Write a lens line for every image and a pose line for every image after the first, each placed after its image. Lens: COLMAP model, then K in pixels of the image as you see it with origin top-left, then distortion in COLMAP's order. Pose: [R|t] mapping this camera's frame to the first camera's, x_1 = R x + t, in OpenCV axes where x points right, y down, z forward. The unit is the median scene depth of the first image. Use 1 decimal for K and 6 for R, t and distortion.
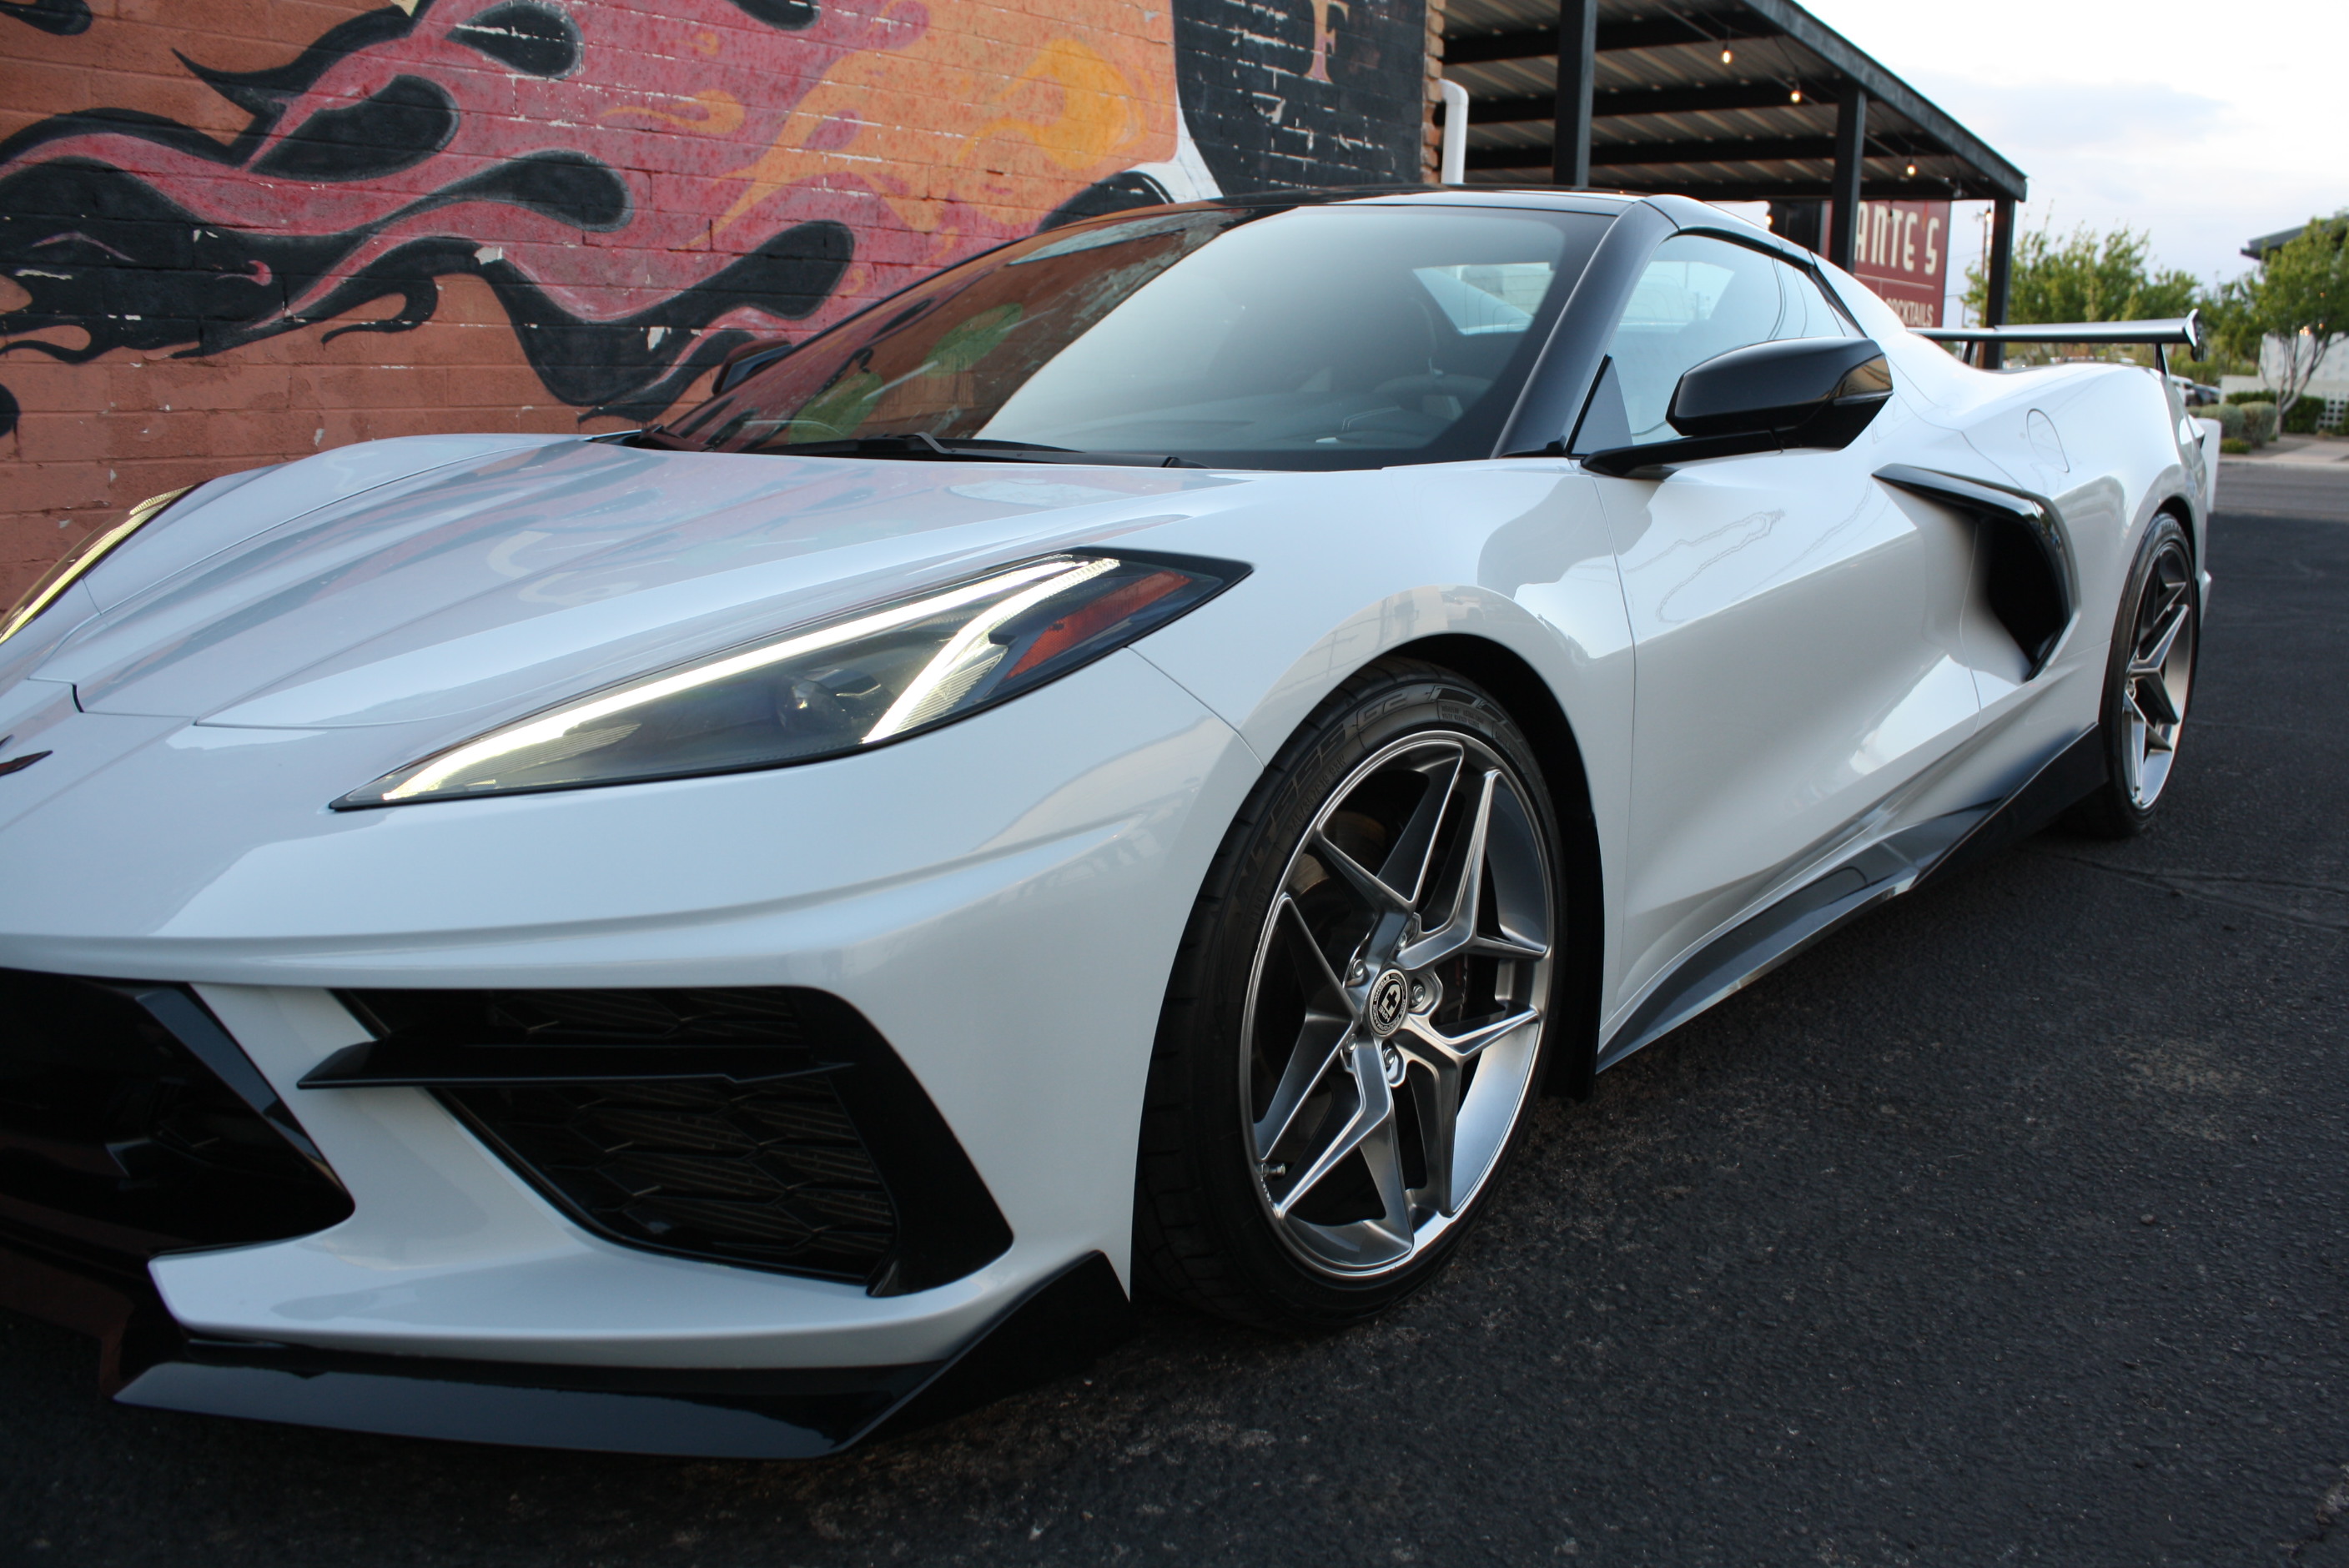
lens RADIAL K [[2017.7, 0, 1237.6], [0, 2017.7, 773.9], [0, 0, 1]] dist [-0.167167, 0.139334]
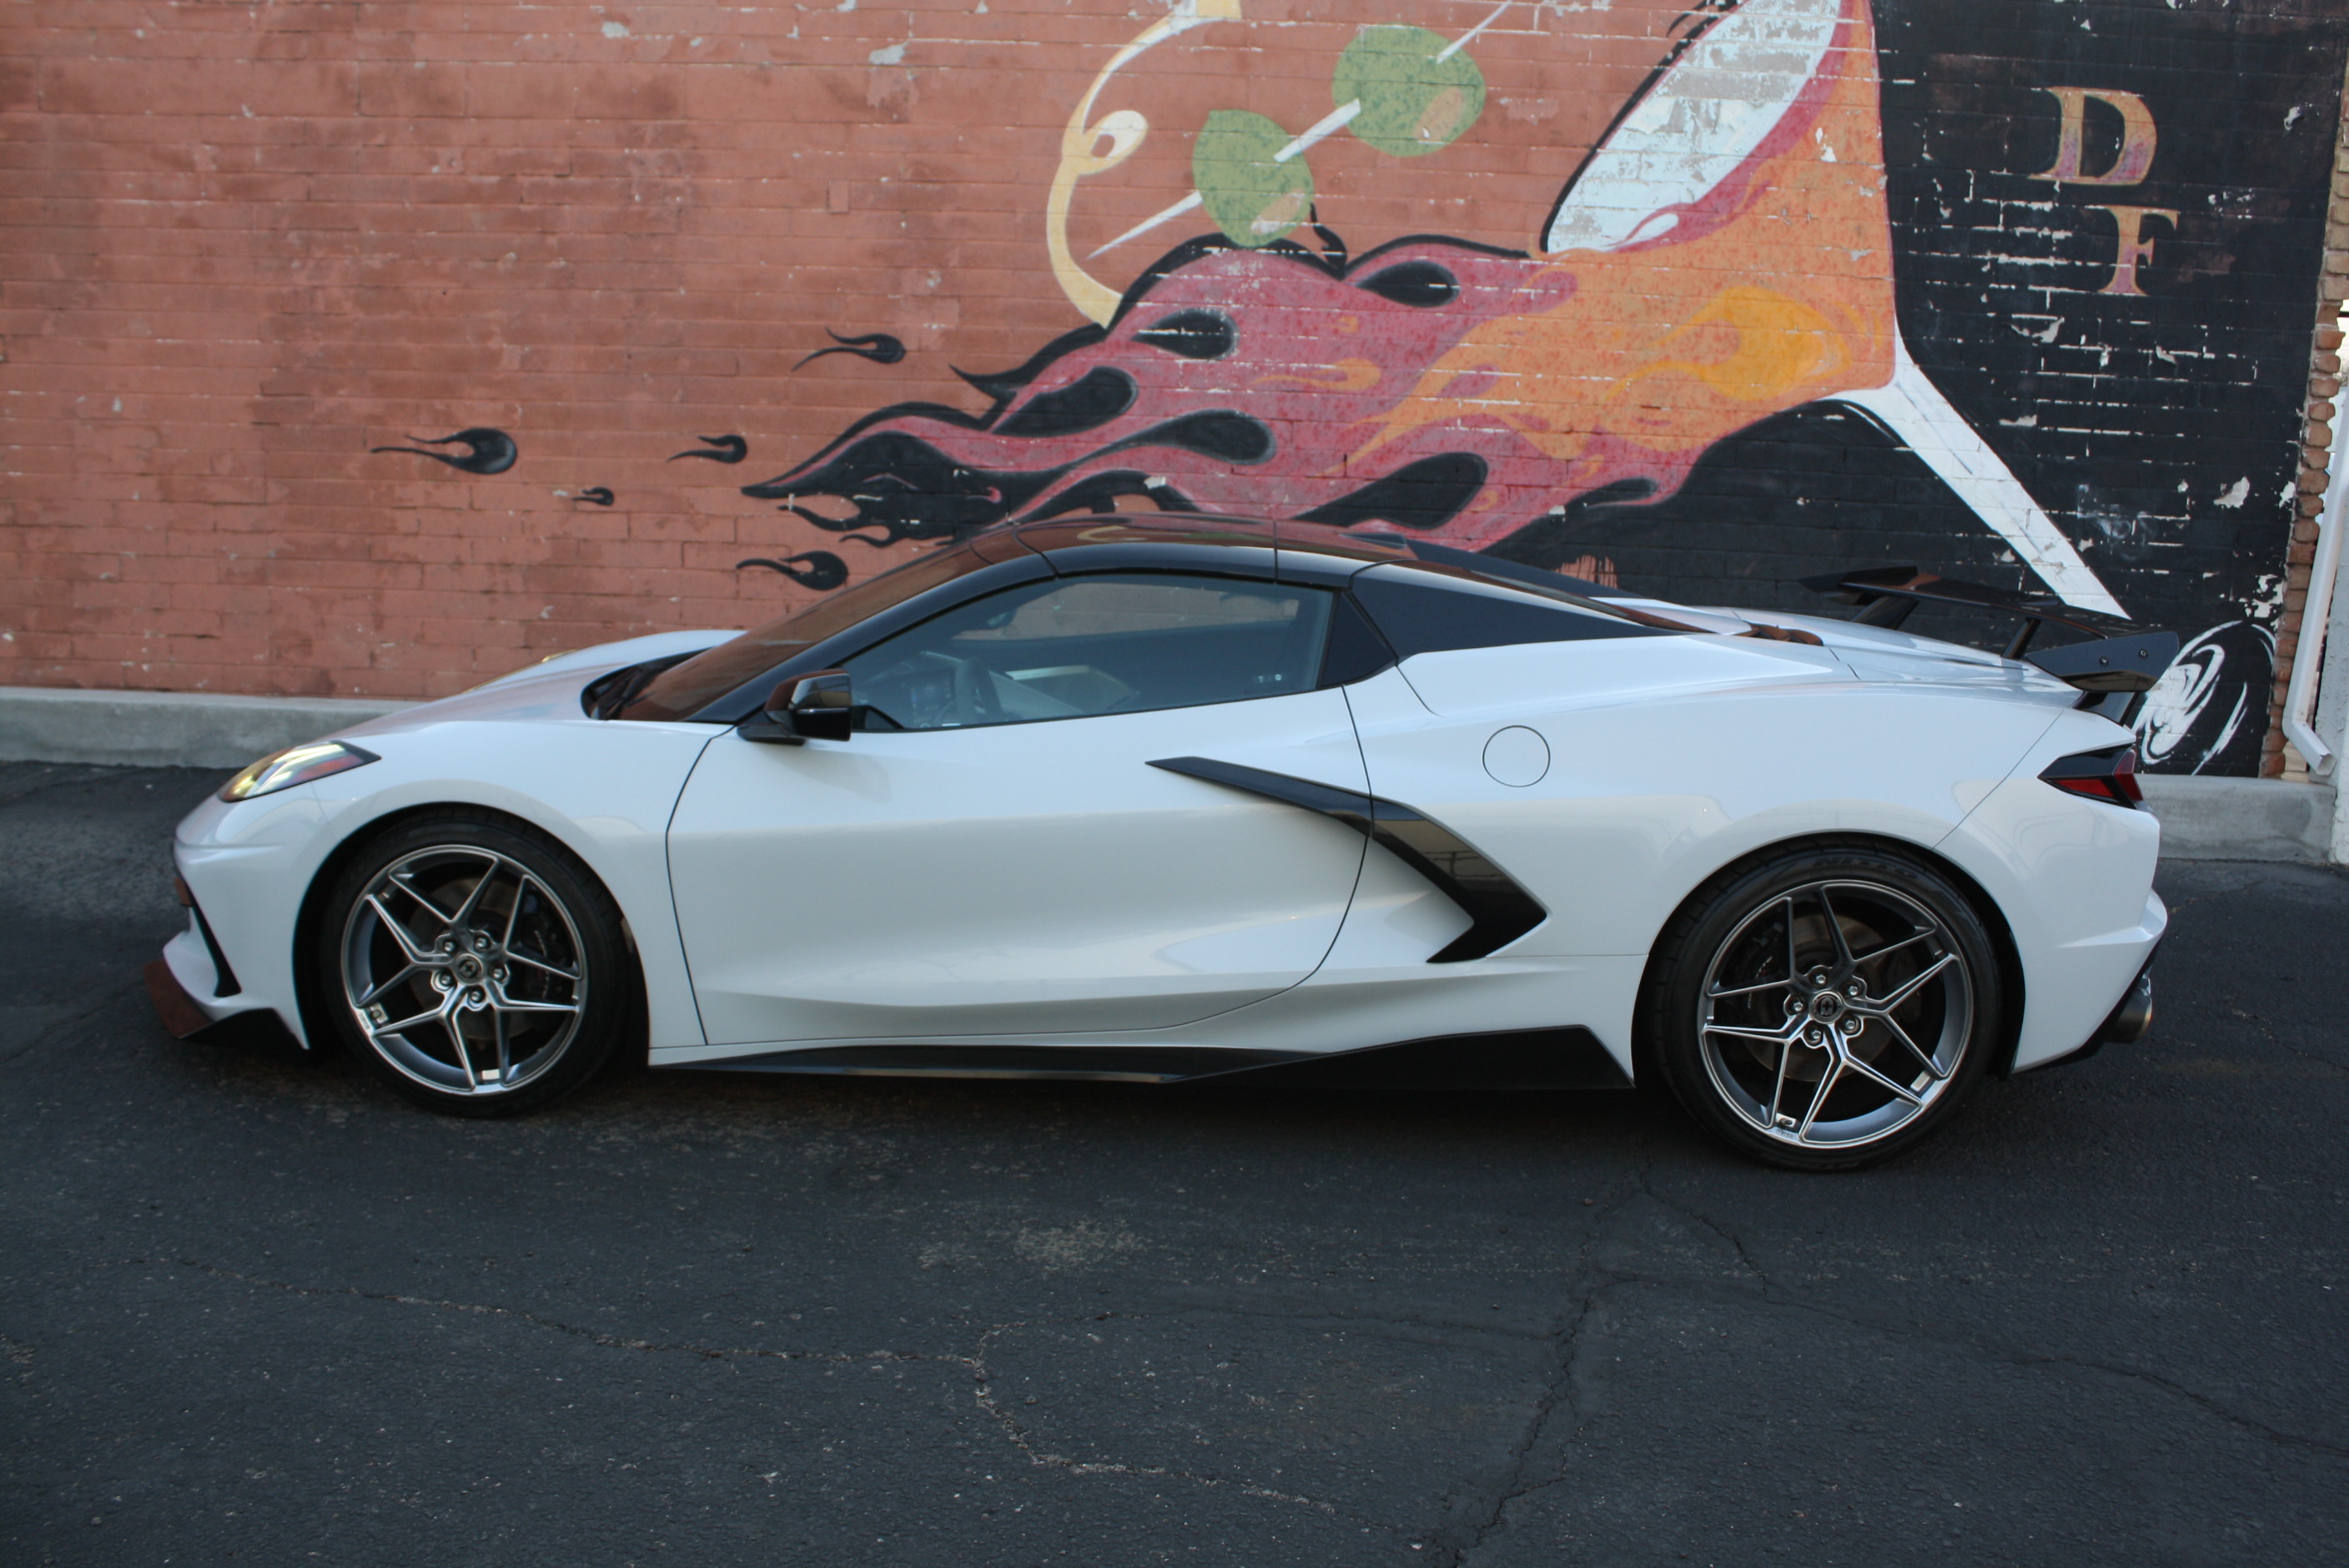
lens RADIAL K [[2017.7, 0, 1194.0], [0, 2017.7, 781.2], [0, 0, 1]] dist [-0.167167, 0.139334]
pose [[0.587072, 0.146367, -0.796193, 0.956083], [-0.176585, 0.982989, 0.050502, -0.137018], [0.790041, 0.110947, 0.602932, 0.147444]]
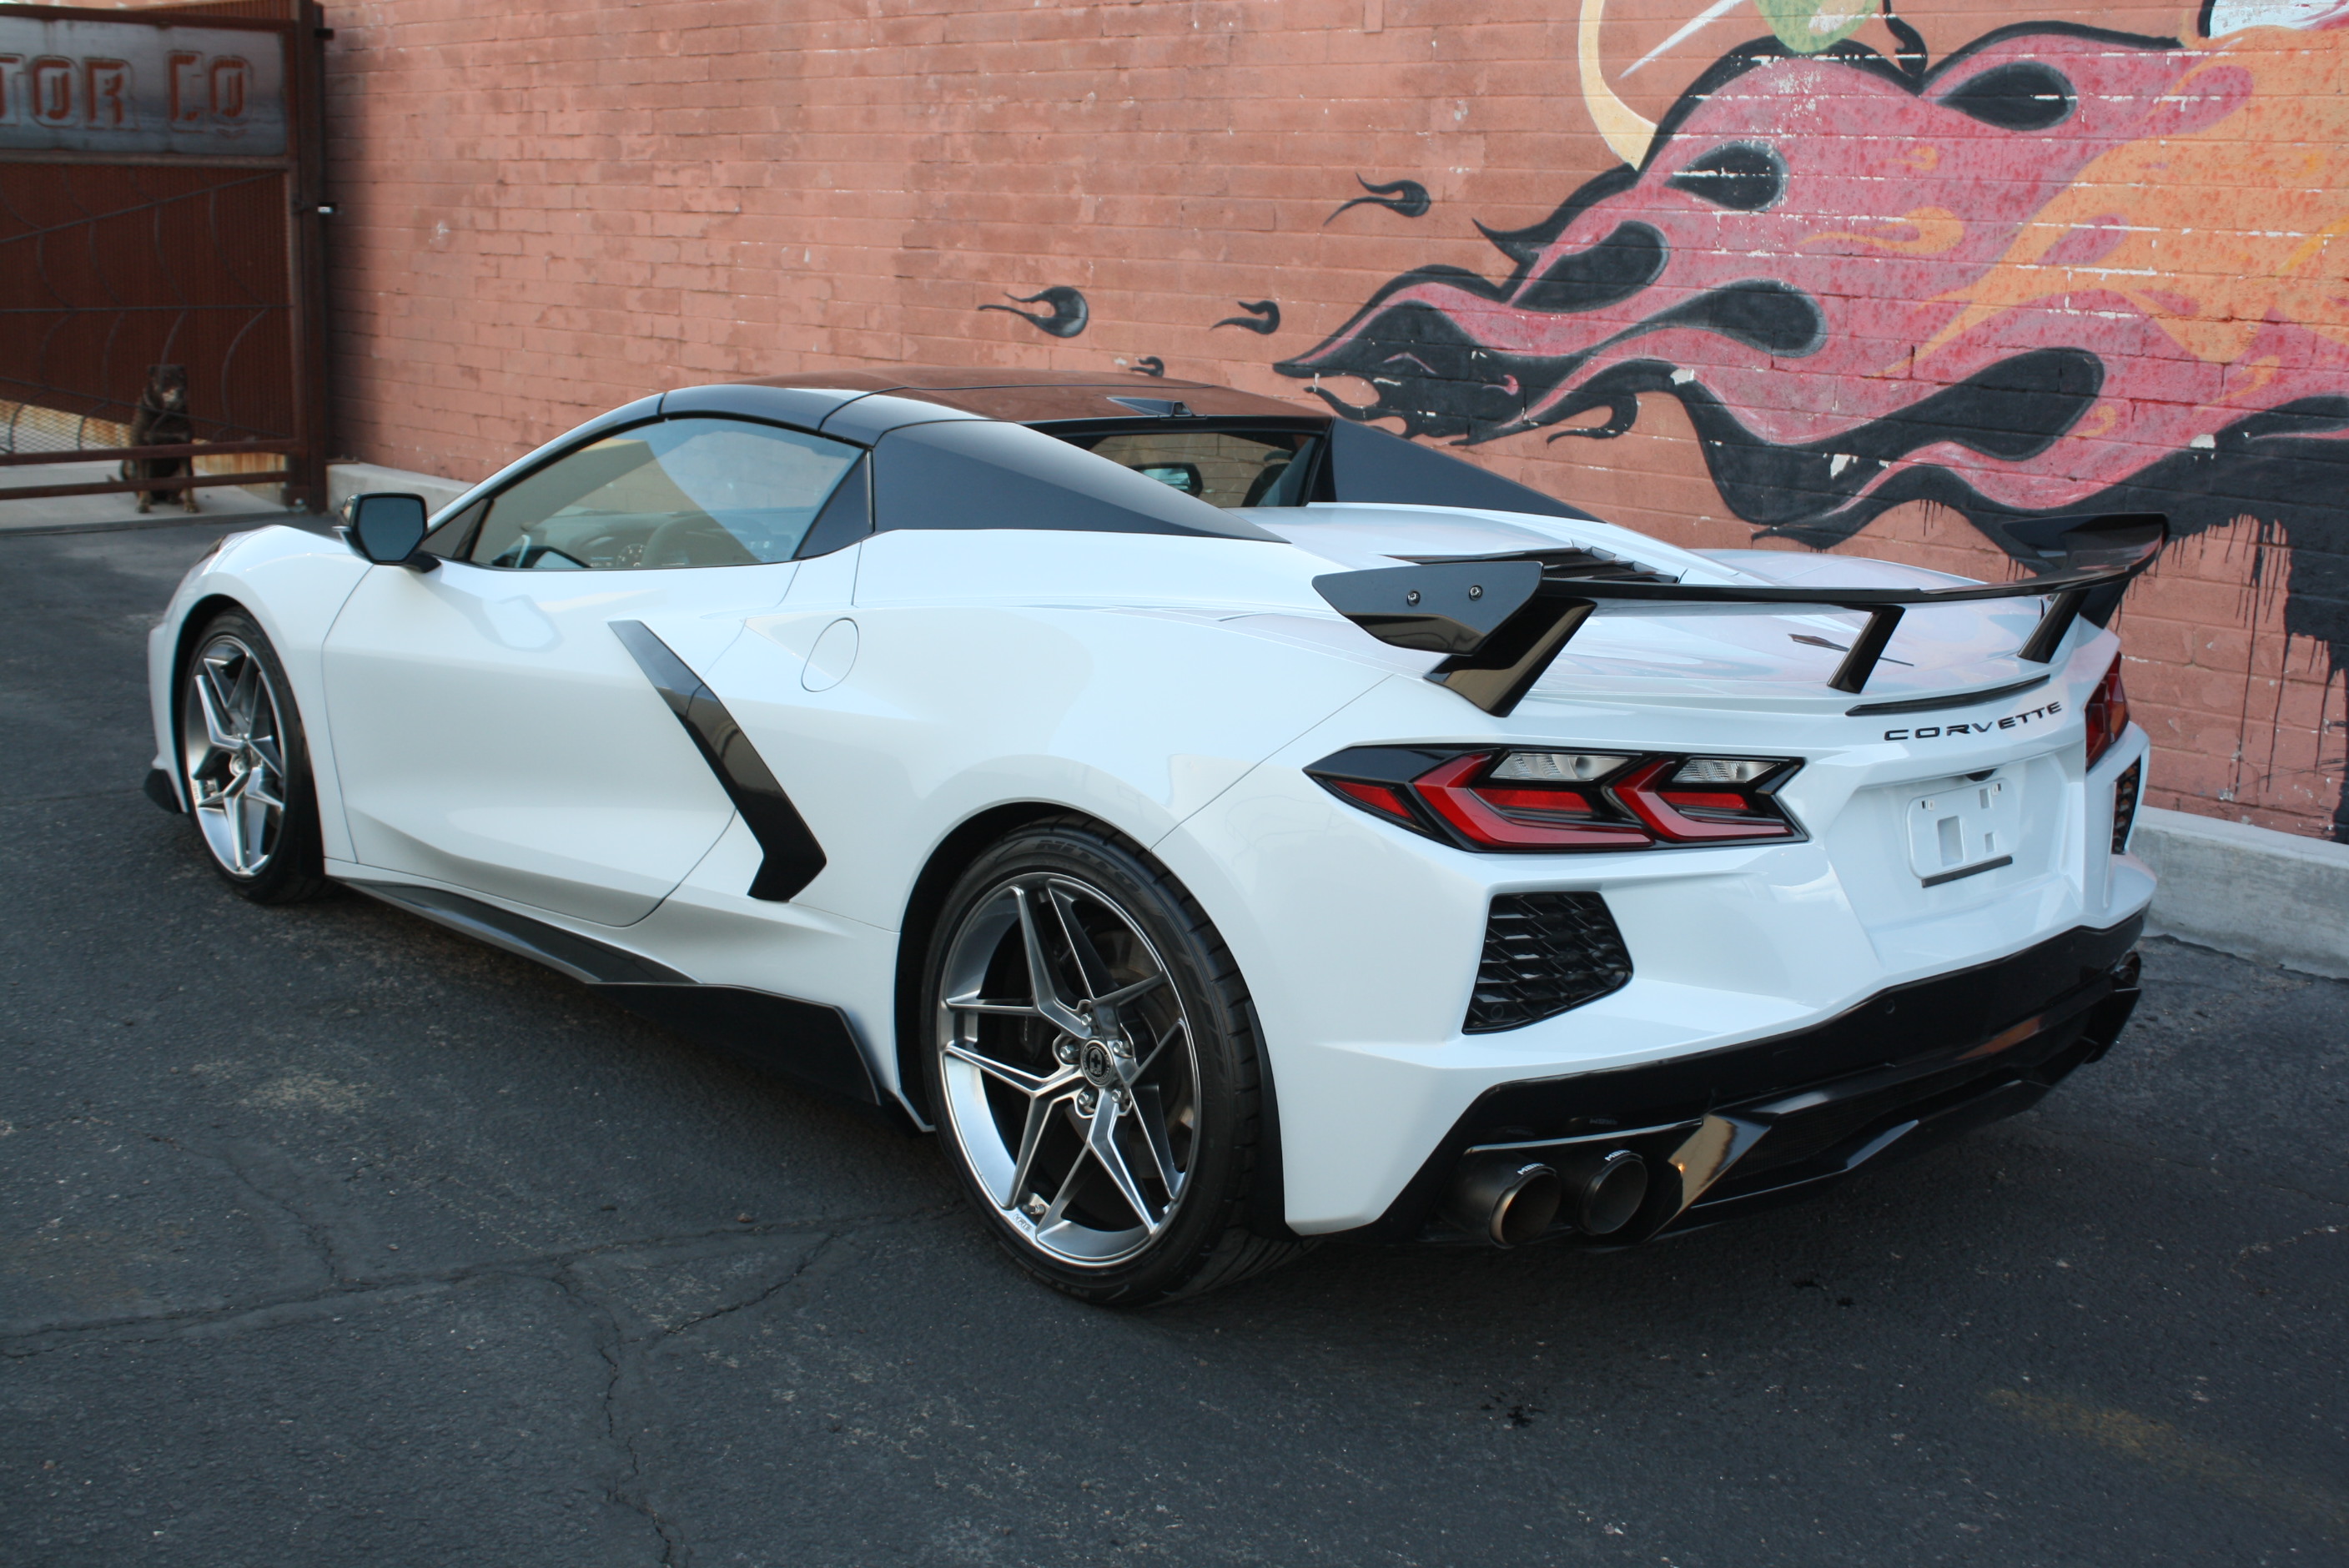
lens RADIAL K [[2526.5, 0, 1158.9], [0, 2526.5, 760.4], [0, 0, 1]] dist [-0.100347, 0.000000]
pose [[-0.142022, 0.171247, -0.974938, 1.170630], [-0.234212, 0.951141, 0.201186, -0.300364], [0.961756, 0.256915, -0.094975, 0.991771]]
